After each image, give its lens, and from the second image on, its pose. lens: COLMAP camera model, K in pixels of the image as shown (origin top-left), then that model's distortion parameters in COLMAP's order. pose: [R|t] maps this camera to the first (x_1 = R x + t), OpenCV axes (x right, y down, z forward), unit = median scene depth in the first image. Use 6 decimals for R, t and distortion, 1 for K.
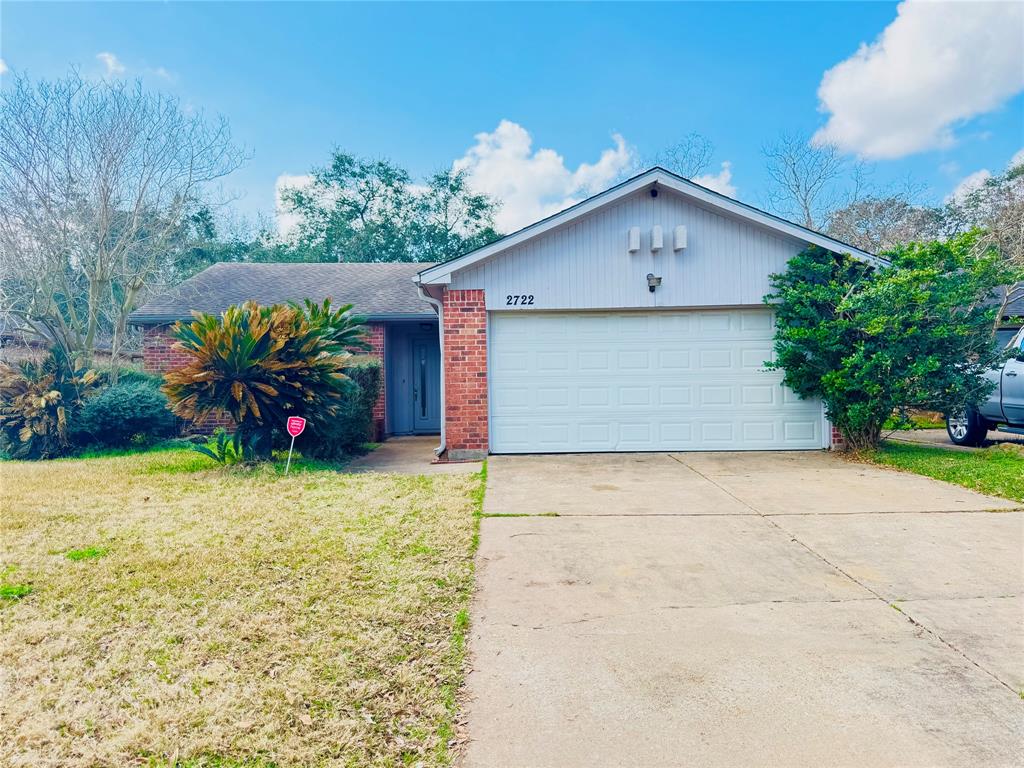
lens RADIAL K [[714.0, 0, 510.7], [0, 714.0, 380.5], [0, 0, 1]] dist [0.007791, -0.005173]
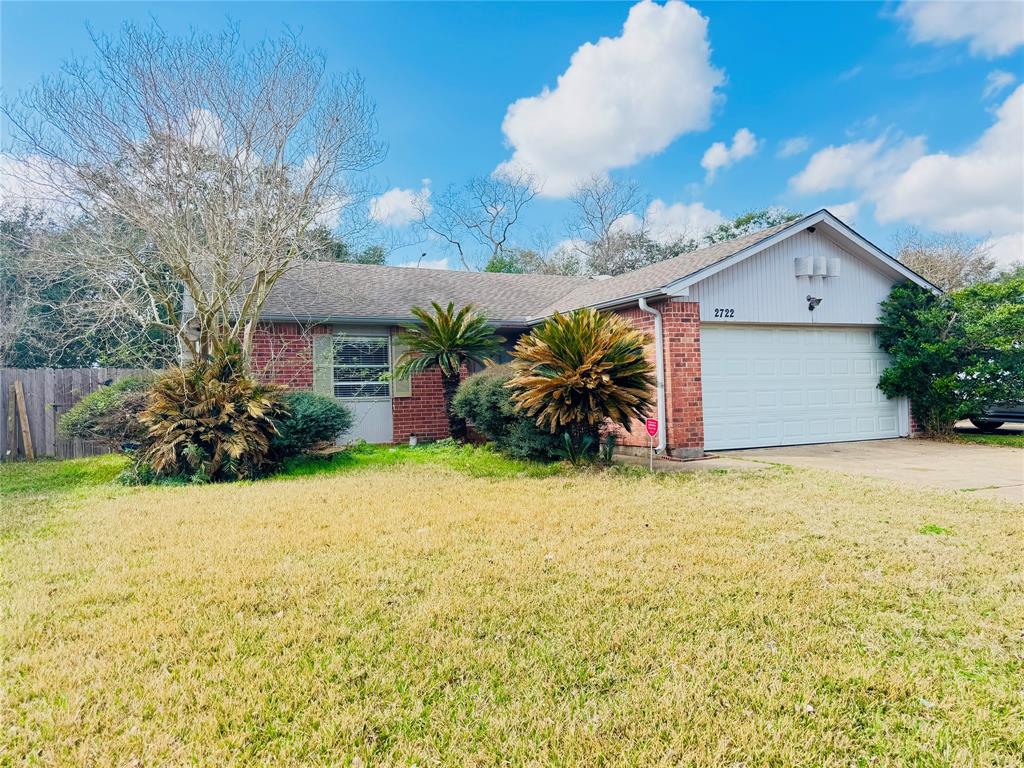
lens RADIAL K [[714.0, 0, 510.5], [0, 714.0, 385.6], [0, 0, 1]] dist [0.007791, -0.005173]
pose [[0.911162, -0.002022, 0.412043, -0.758078], [0.004517, 0.999977, -0.005082, 0.005655], [-0.412023, 0.006491, 0.911150, 0.112739]]
